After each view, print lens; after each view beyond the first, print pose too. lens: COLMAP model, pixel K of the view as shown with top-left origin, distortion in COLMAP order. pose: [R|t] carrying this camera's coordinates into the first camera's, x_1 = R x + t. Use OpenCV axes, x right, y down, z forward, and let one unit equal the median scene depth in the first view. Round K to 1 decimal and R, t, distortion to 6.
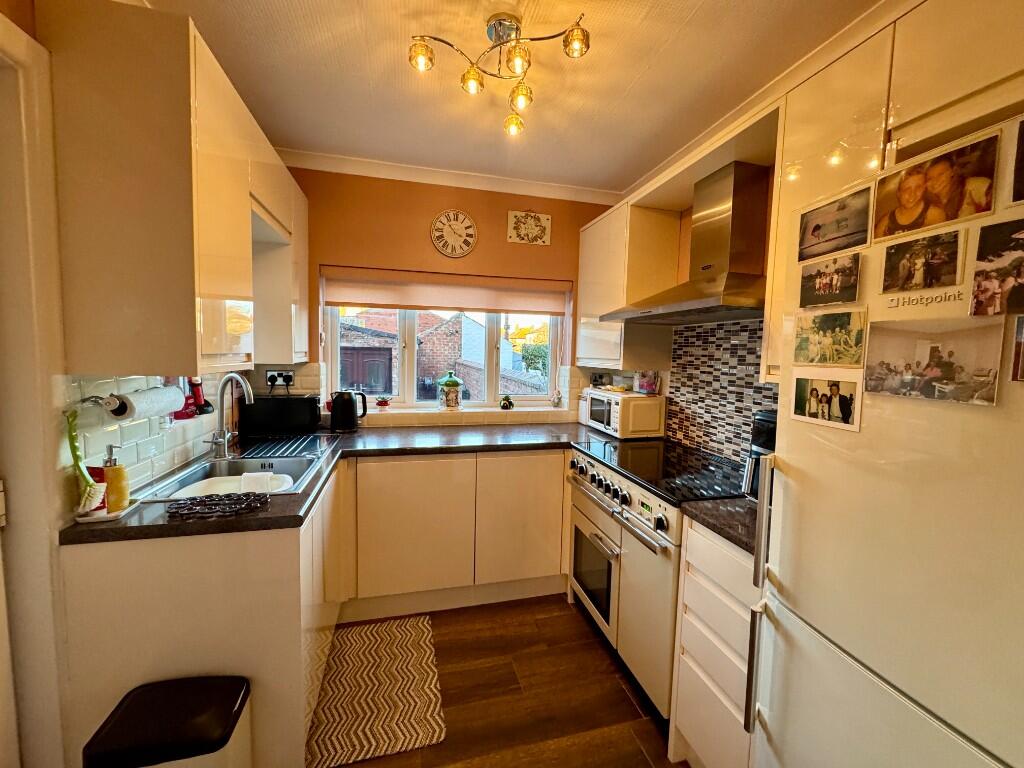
lens RADIAL K [[407.4, 0, 512.0], [0, 407.4, 384.0], [0, 0, 1]] dist [-0.000906, -0.000146]
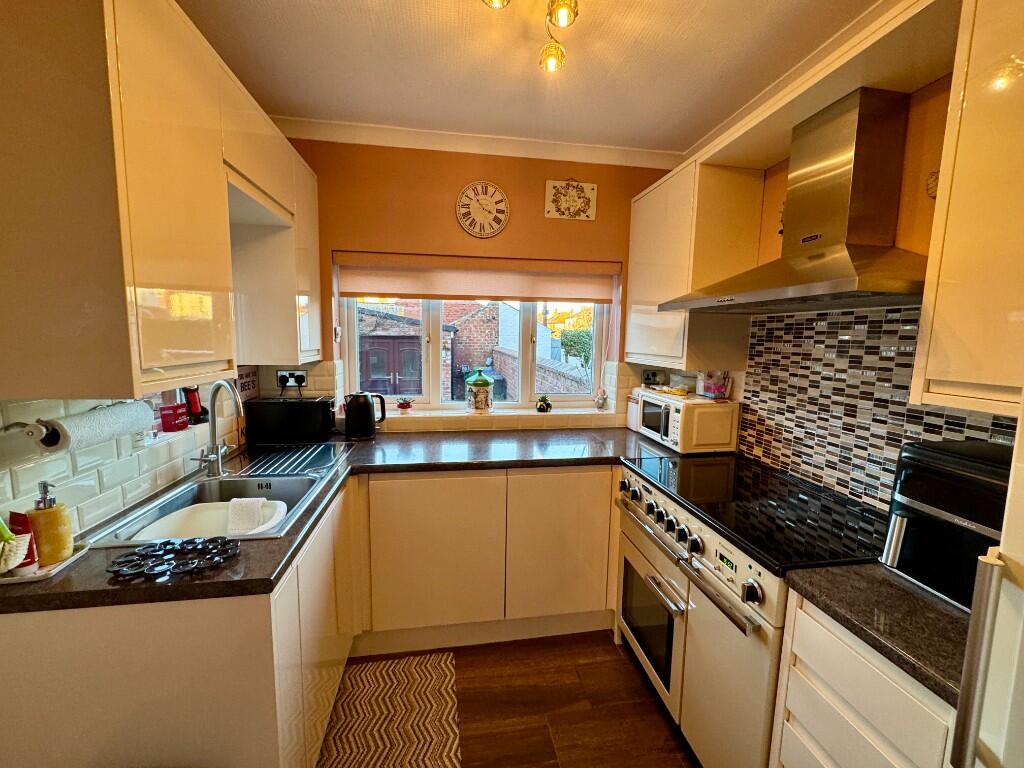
lens RADIAL K [[407.4, 0, 512.0], [0, 407.4, 384.0], [0, 0, 1]] dist [-0.000906, -0.000146]
pose [[0.995544, 0.003561, -0.094232, 0.002131], [-0.000113, 0.999331, 0.036567, -0.038274], [0.094299, -0.036394, 0.994878, 0.159296]]
